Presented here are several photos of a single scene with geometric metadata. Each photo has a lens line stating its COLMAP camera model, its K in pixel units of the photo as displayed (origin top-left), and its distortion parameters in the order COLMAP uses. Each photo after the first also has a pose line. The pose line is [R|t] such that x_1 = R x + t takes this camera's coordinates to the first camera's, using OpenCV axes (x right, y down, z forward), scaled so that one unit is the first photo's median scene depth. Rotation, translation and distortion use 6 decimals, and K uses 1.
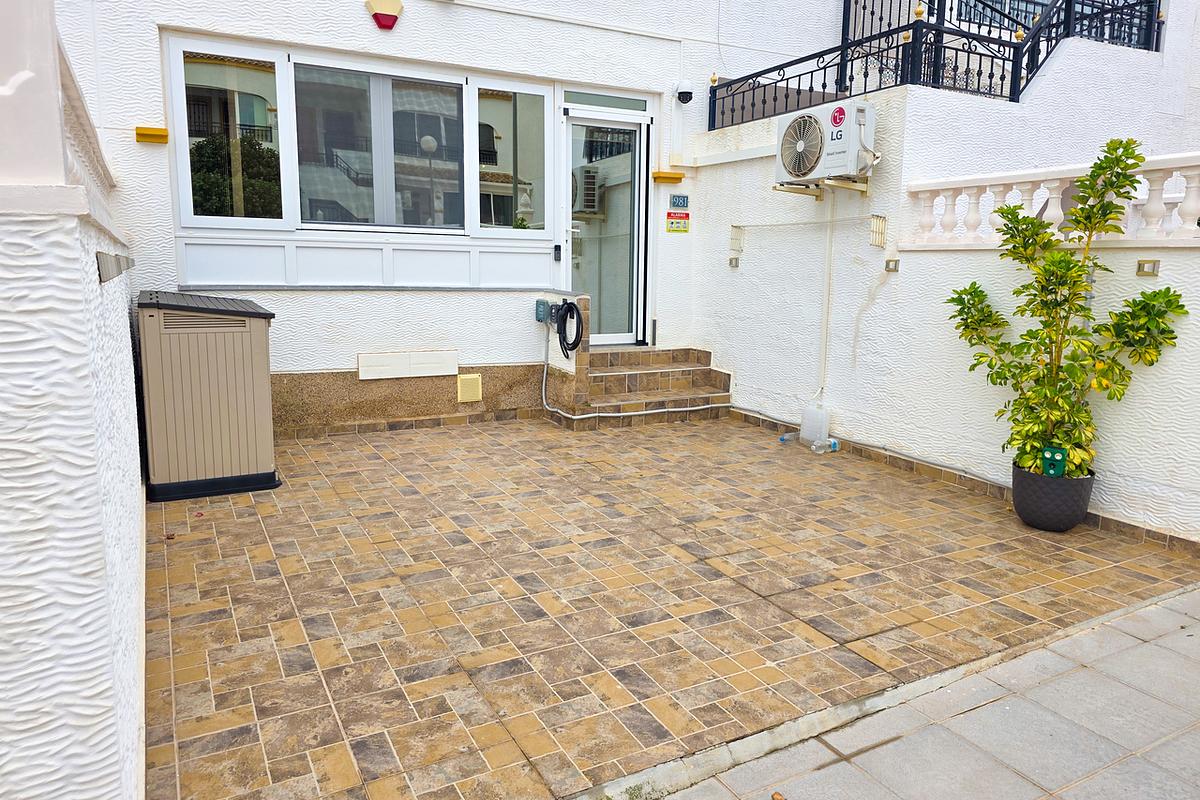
lens RADIAL K [[812.8, 0, 602.6], [0, 812.8, 387.4], [0, 0, 1]] dist [0.049562, -0.031000]
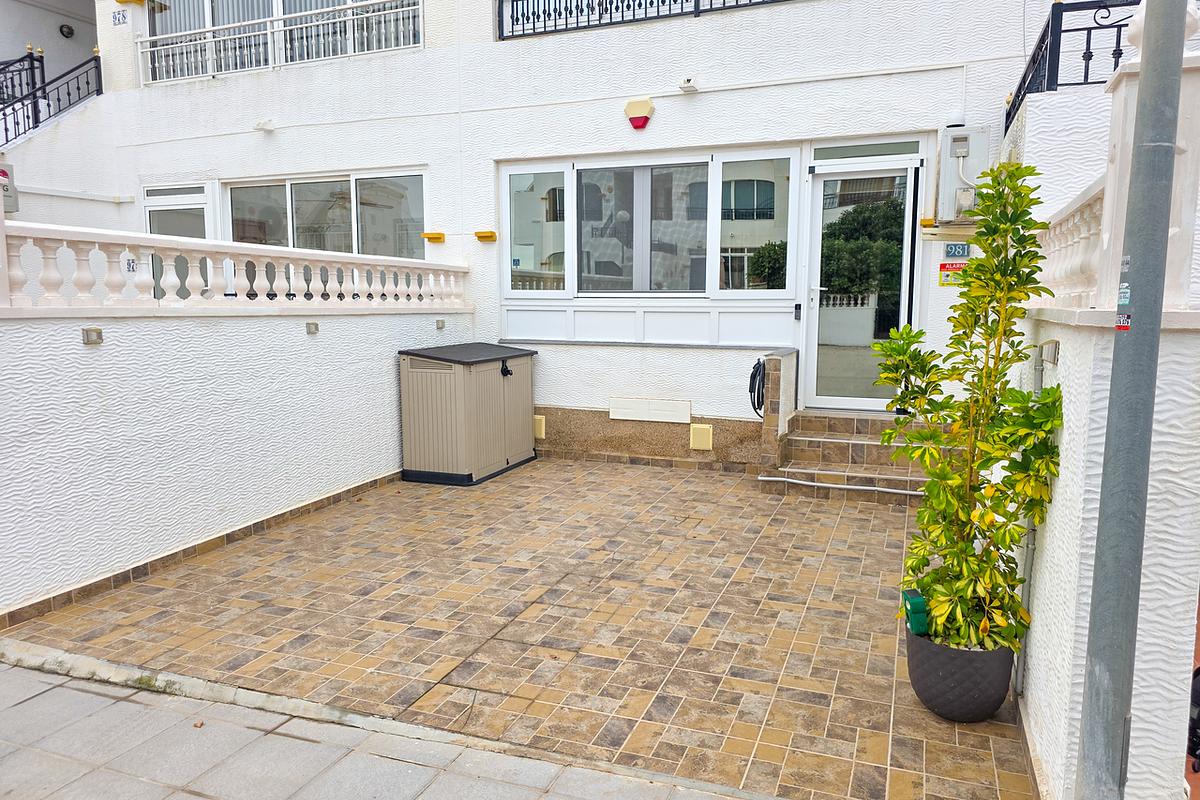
lens RADIAL K [[812.8, 0, 606.5], [0, 812.8, 402.8], [0, 0, 1]] dist [0.049562, -0.031000]
pose [[0.648473, 0.083890, -0.756601, 0.696443], [-0.109912, 0.993813, 0.015988, -0.058700], [0.753261, 0.072792, 0.653681, 0.236015]]
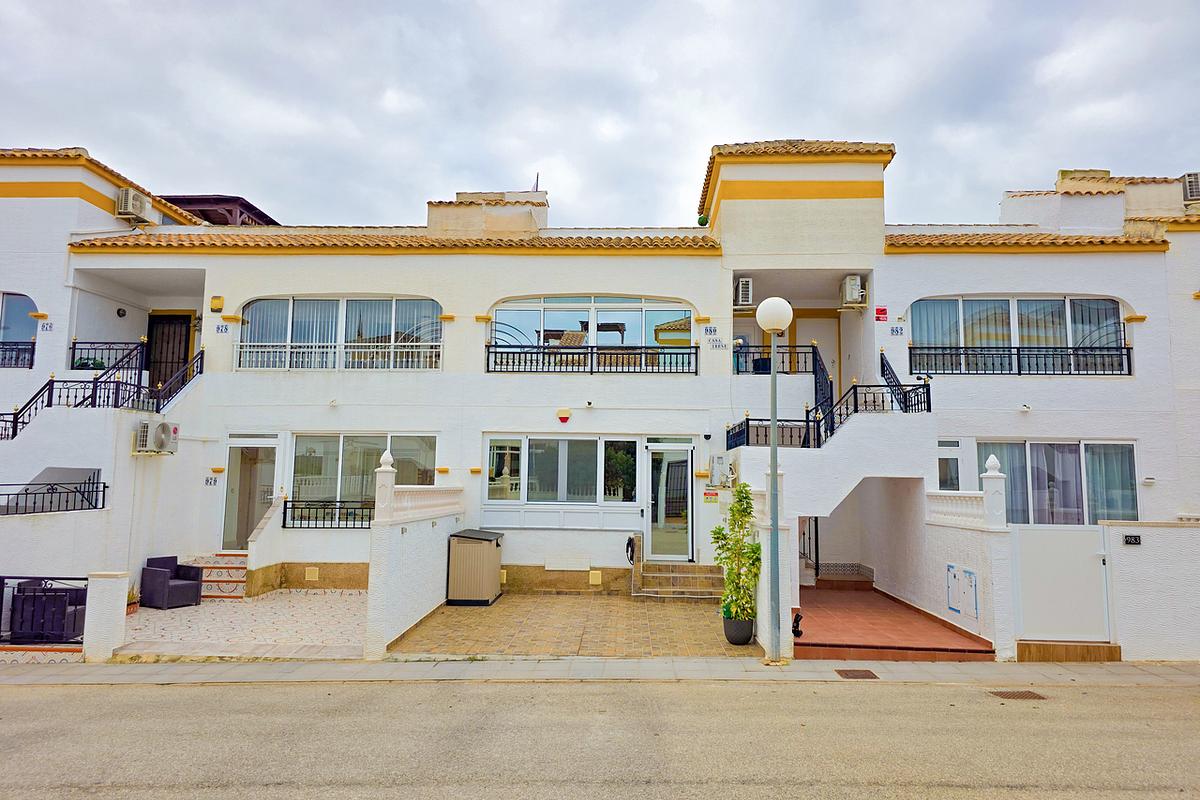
lens RADIAL K [[812.8, 0, 598.8], [0, 812.8, 394.1], [0, 0, 1]] dist [0.049562, -0.031000]
pose [[0.861406, -0.055822, -0.504840, 1.142127], [-0.079205, 0.967019, -0.242074, 0.062211], [0.501704, 0.248510, 0.828575, -1.051199]]
